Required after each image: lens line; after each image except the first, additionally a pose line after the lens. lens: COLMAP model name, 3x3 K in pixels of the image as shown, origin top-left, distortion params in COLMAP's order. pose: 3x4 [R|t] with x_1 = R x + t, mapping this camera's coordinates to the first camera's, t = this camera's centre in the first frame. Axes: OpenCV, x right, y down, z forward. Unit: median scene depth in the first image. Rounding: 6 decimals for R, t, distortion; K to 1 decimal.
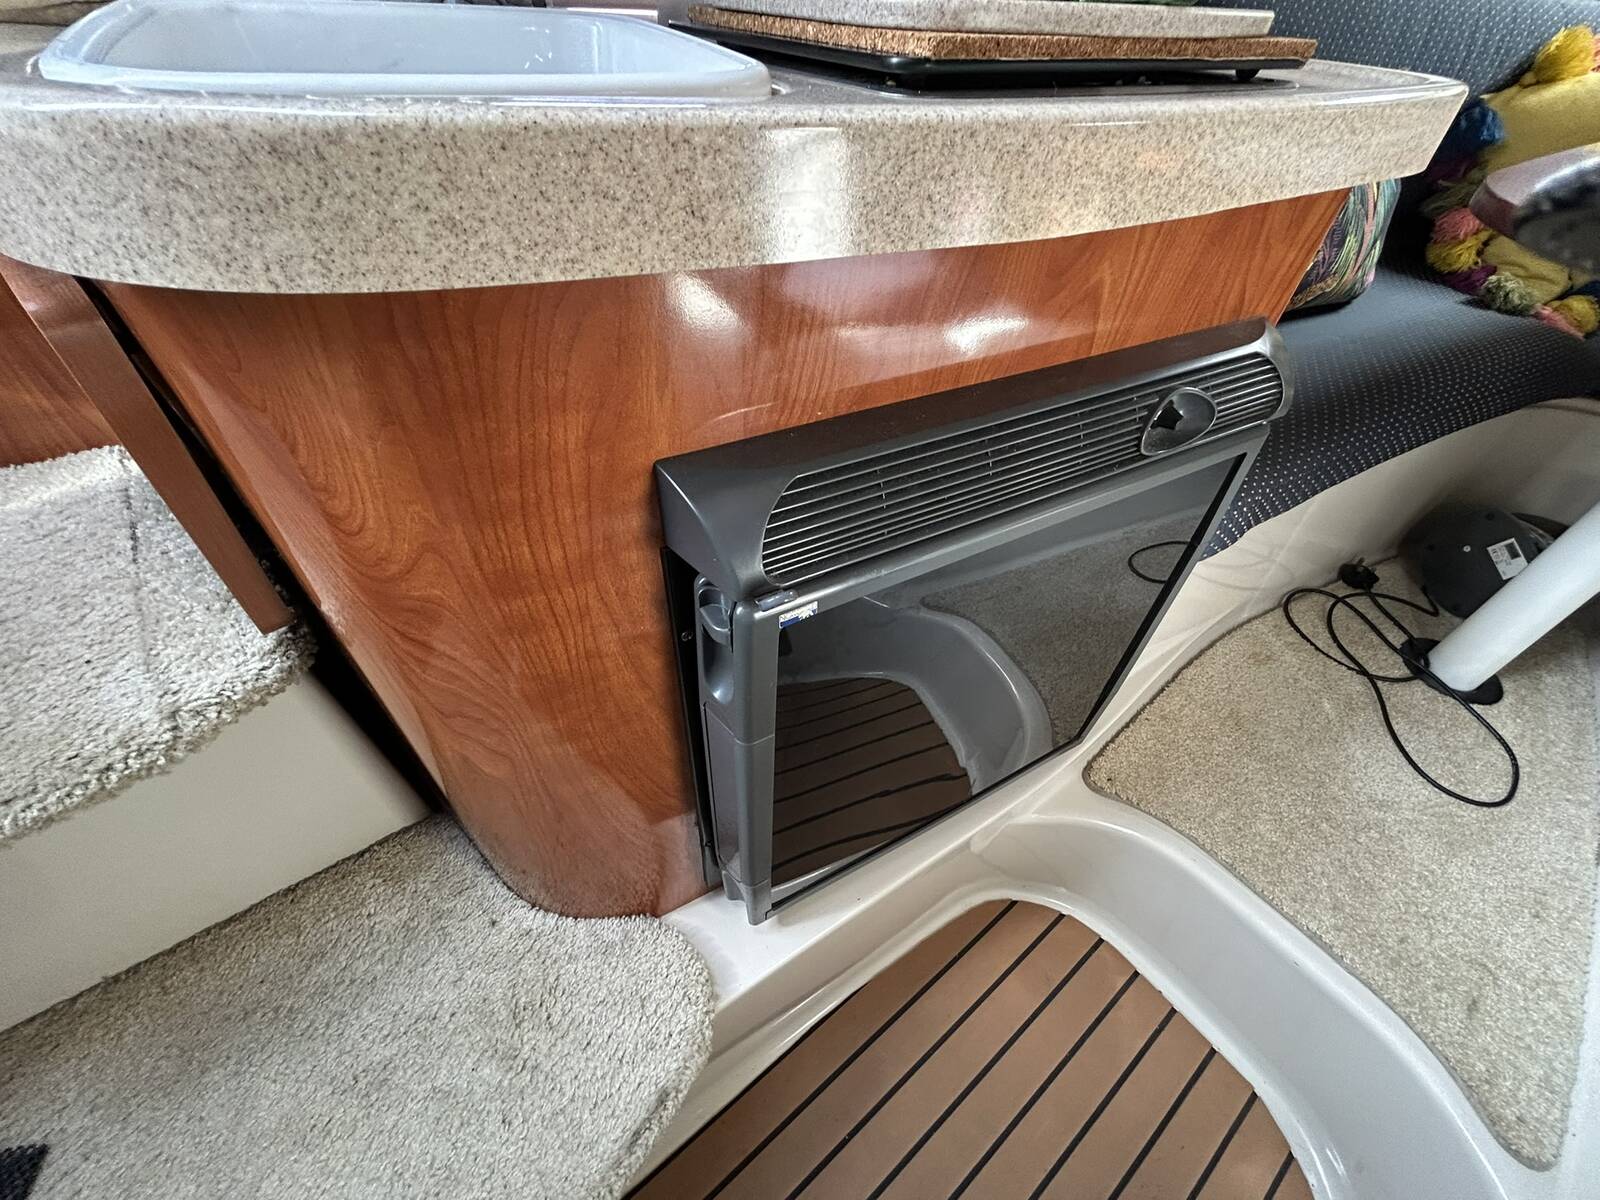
lens RADIAL K [[640.3, 0, 796.4], [0, 640.3, 599.7], [0, 0, 1]] dist [-0.003718, 0.001295]
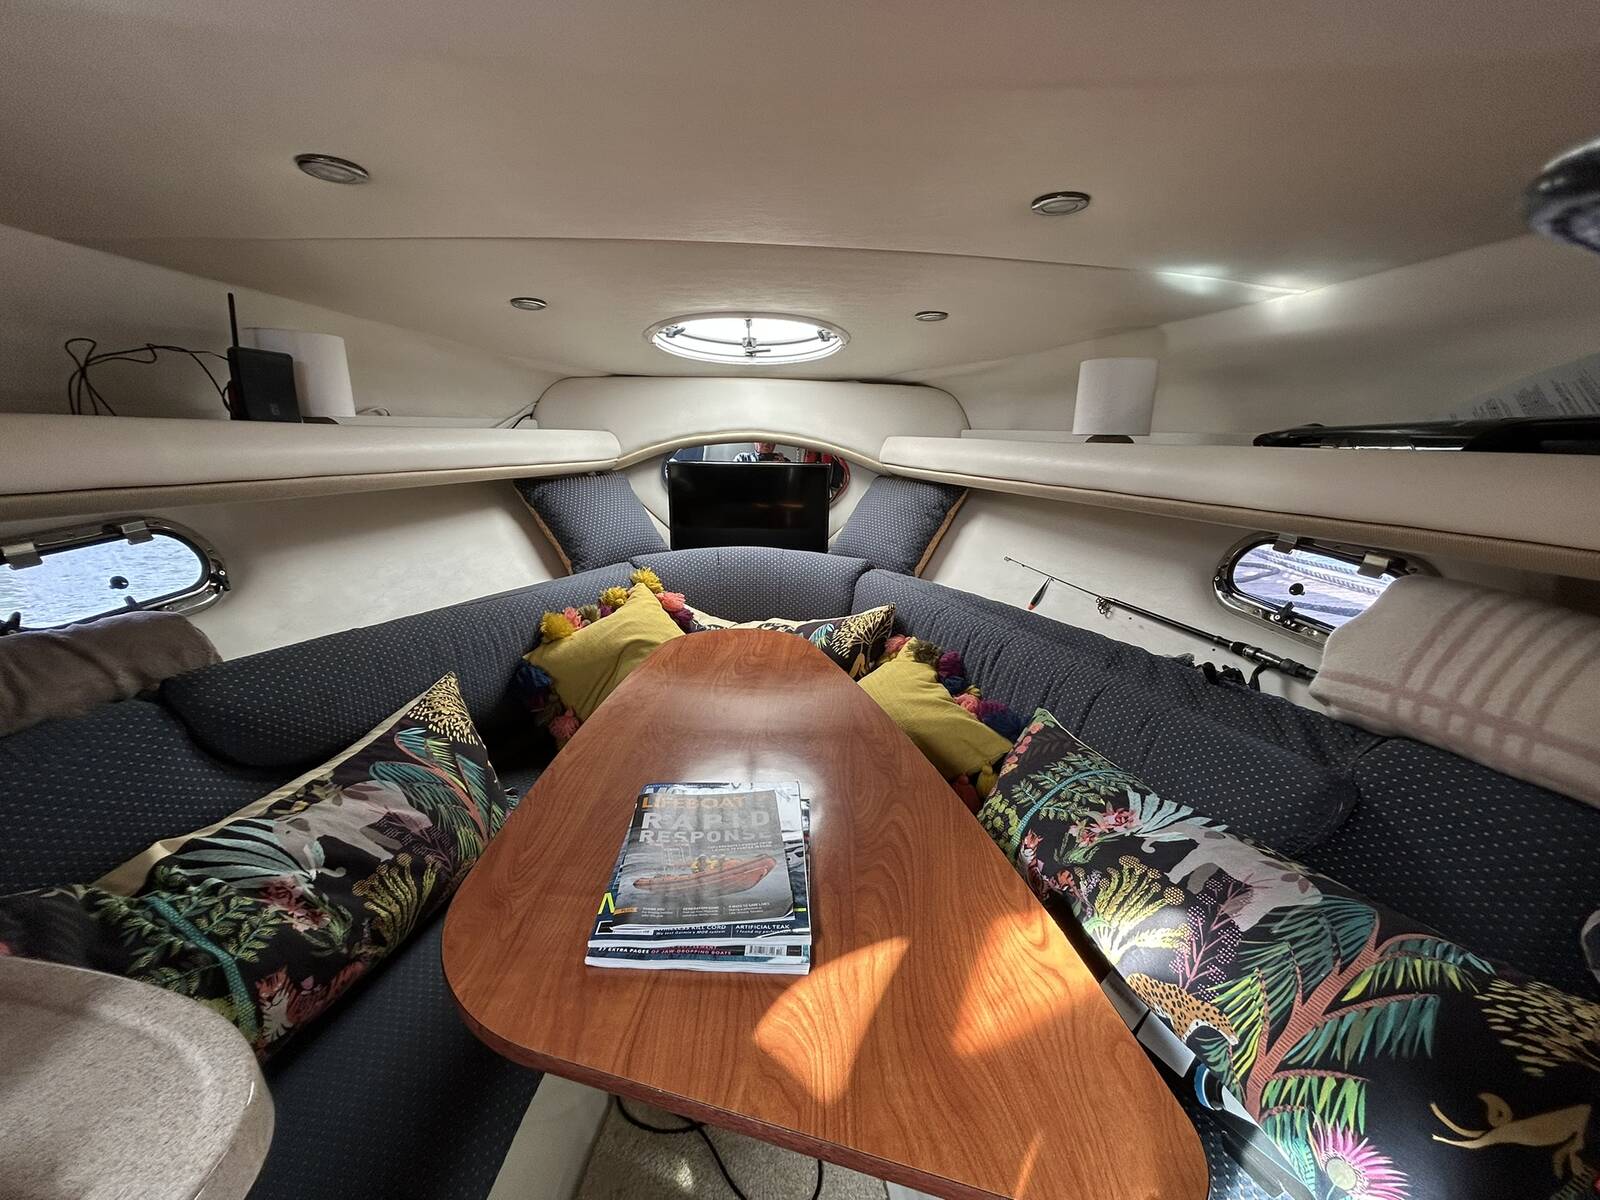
lens RADIAL K [[640.3, 0, 798.3], [0, 640.3, 604.4], [0, 0, 1]] dist [-0.003718, 0.001295]
pose [[0.575625, -0.252093, 0.777885, 0.377492], [0.587040, 0.789634, -0.178502, -0.290126], [-0.569245, 0.559399, 0.602522, -0.244881]]
